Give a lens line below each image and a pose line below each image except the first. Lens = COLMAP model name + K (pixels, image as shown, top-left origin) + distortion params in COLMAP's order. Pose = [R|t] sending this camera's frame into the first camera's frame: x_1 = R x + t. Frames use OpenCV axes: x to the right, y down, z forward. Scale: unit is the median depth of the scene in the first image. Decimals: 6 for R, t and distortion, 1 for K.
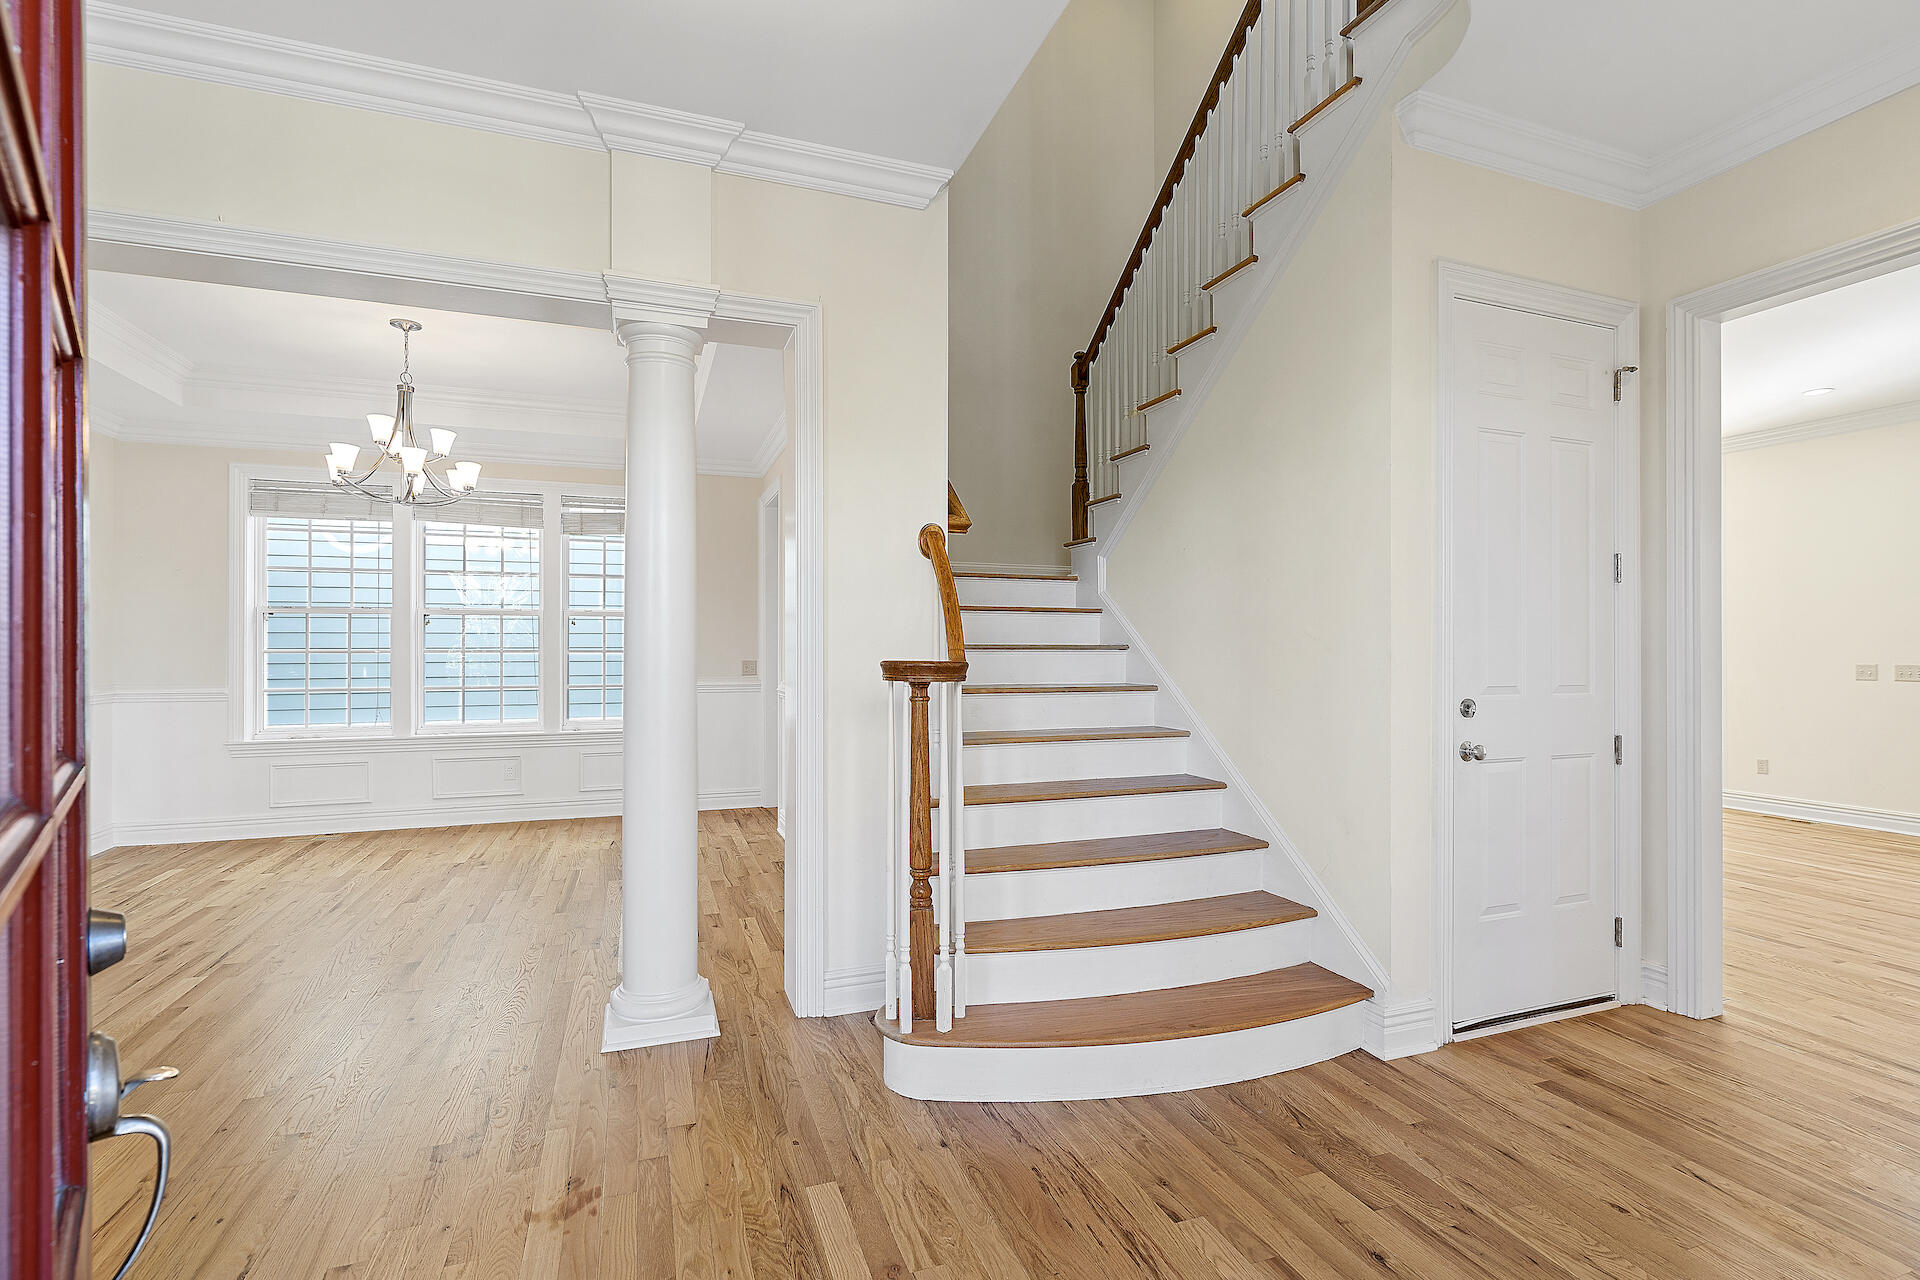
lens RADIAL K [[866.8, 0, 955.2], [0, 866.8, 644.7], [0, 0, 1]] dist [-0.007279, 0.000498]
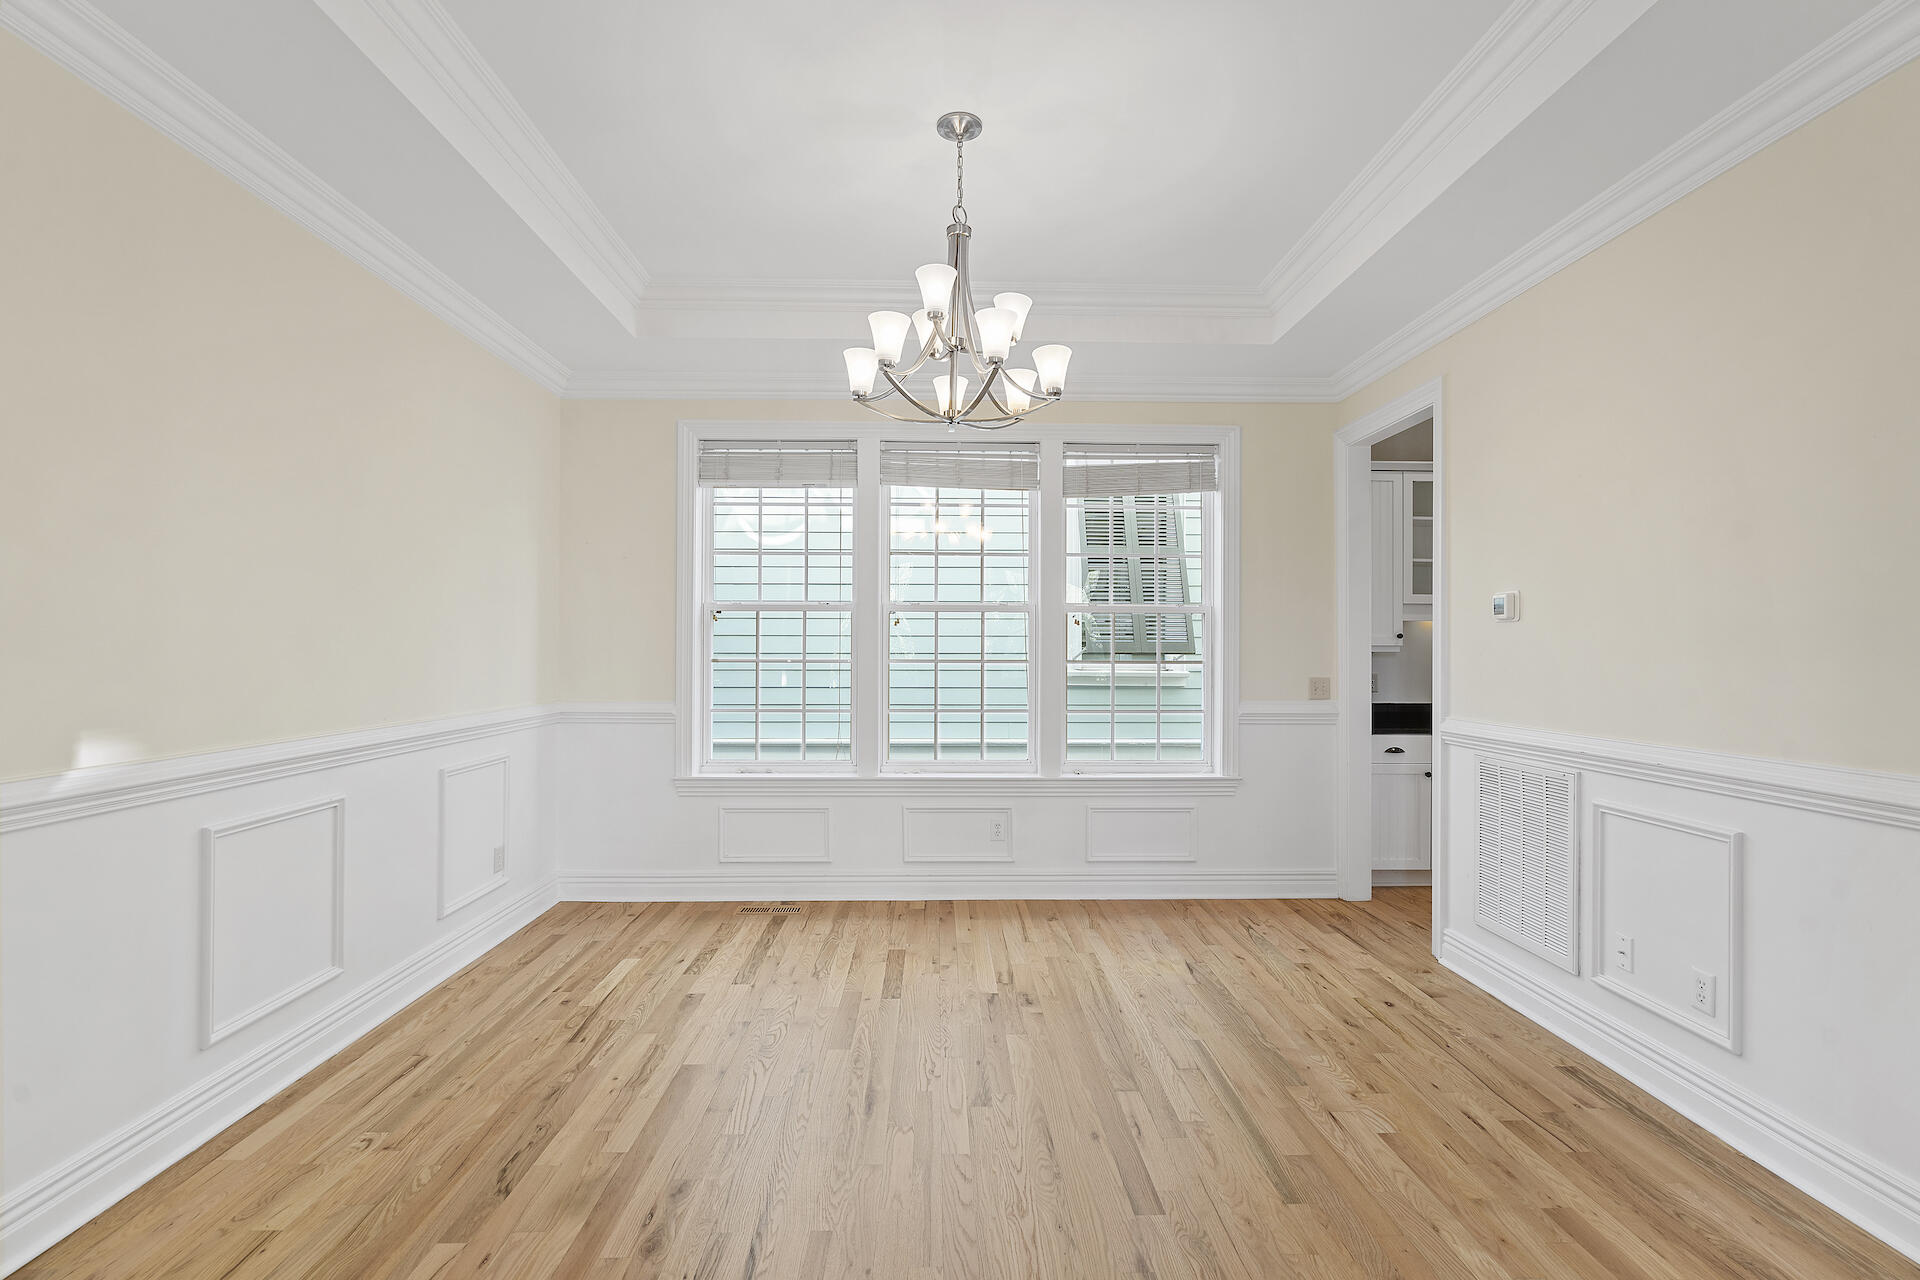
lens RADIAL K [[866.8, 0, 955.2], [0, 866.8, 644.7], [0, 0, 1]] dist [-0.007279, 0.000498]
pose [[0.946783, 0.001601, -0.321869, -0.343121], [-0.000953, 0.999997, 0.002170, -0.008711], [0.321871, -0.001748, 0.946782, 0.331949]]
